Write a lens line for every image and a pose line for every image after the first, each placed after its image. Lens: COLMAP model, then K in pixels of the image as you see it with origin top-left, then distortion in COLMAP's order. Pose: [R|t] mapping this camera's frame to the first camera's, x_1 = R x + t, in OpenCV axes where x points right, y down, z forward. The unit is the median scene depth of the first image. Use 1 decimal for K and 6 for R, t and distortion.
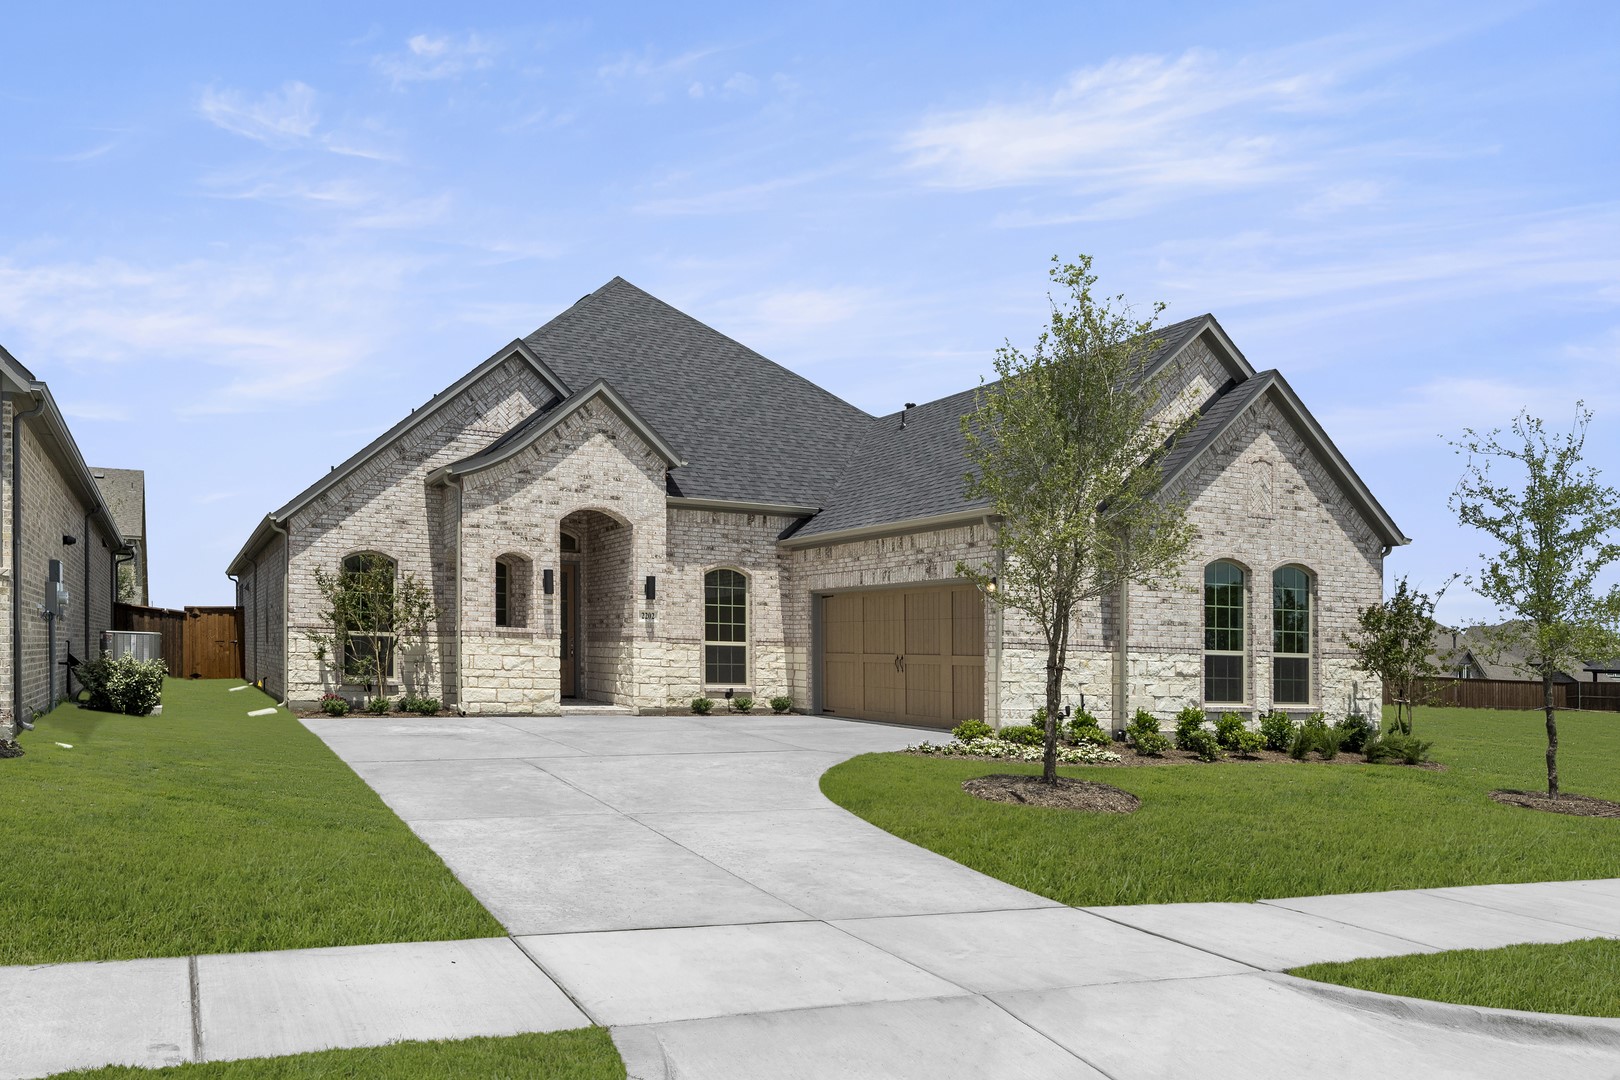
lens RADIAL K [[794.7, 0, 810.0], [0, 794.7, 495.1], [0, 0, 1]] dist [-0.001341, -0.000226]
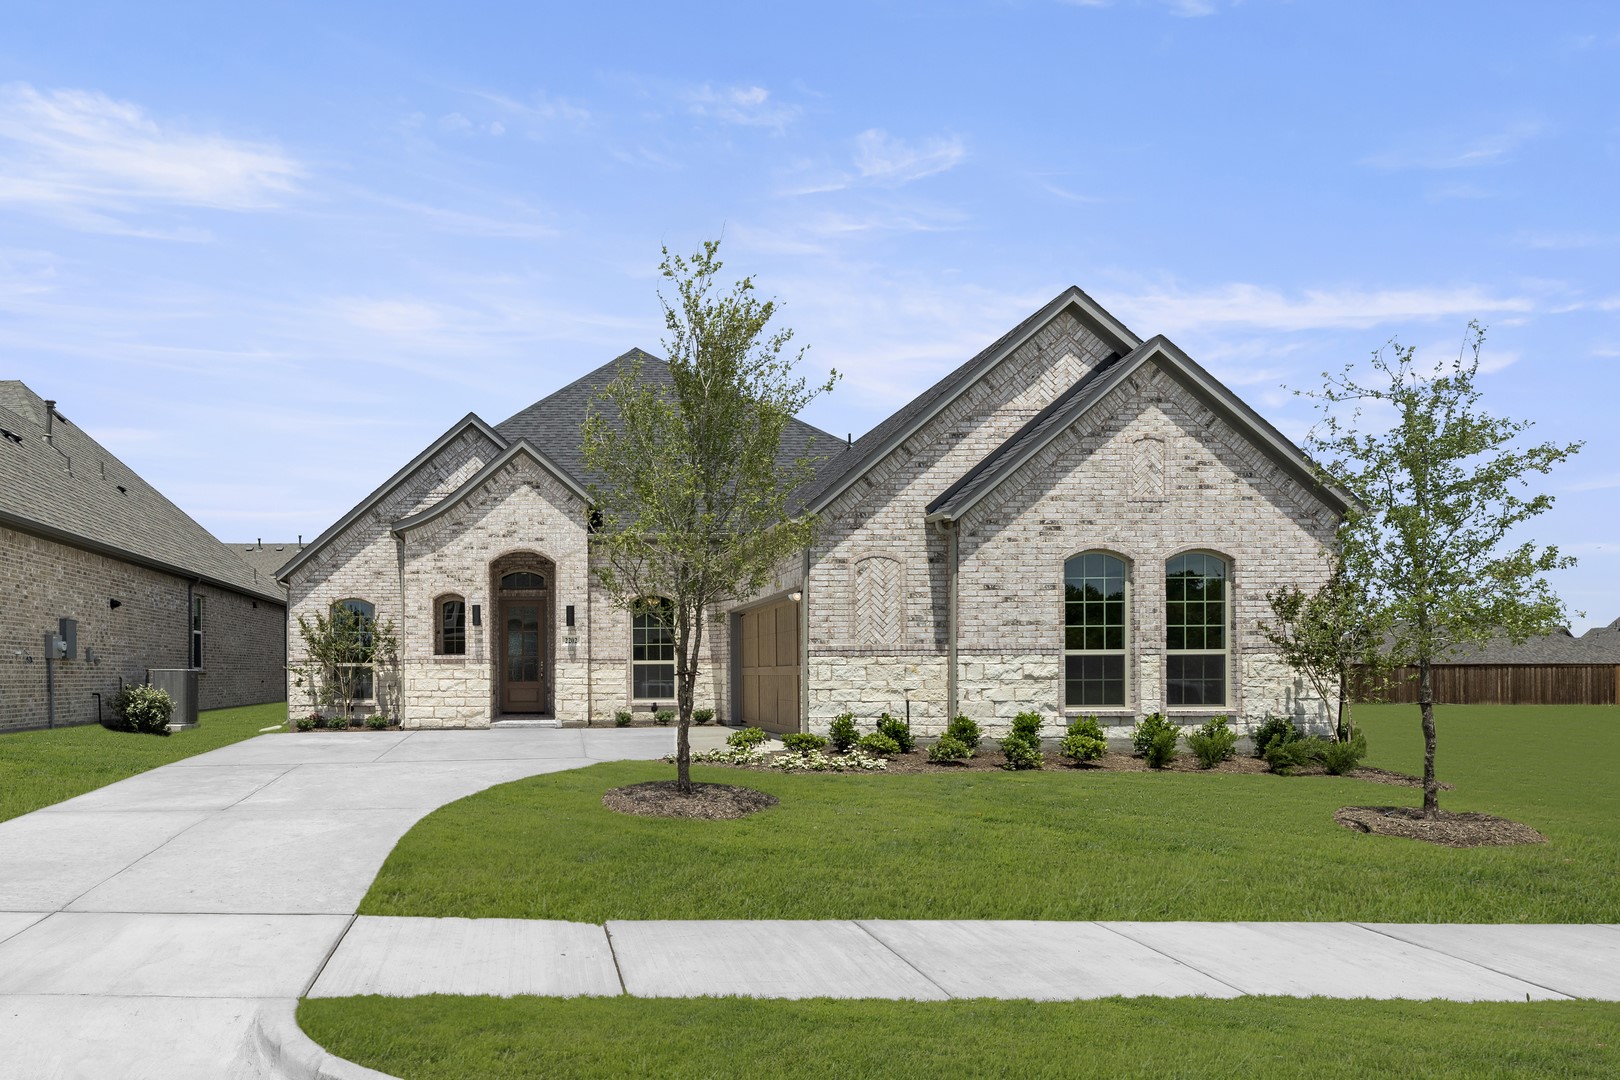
lens RADIAL K [[713.4, 0, 810.0], [0, 713.4, 540.0], [0, 0, 1]] dist [-0.000874, -0.000231]
pose [[0.958676, -0.083573, -0.271947, 0.430582], [0.086639, 0.996240, -0.000738, 0.040942], [0.270986, -0.022854, 0.962312, 0.120067]]
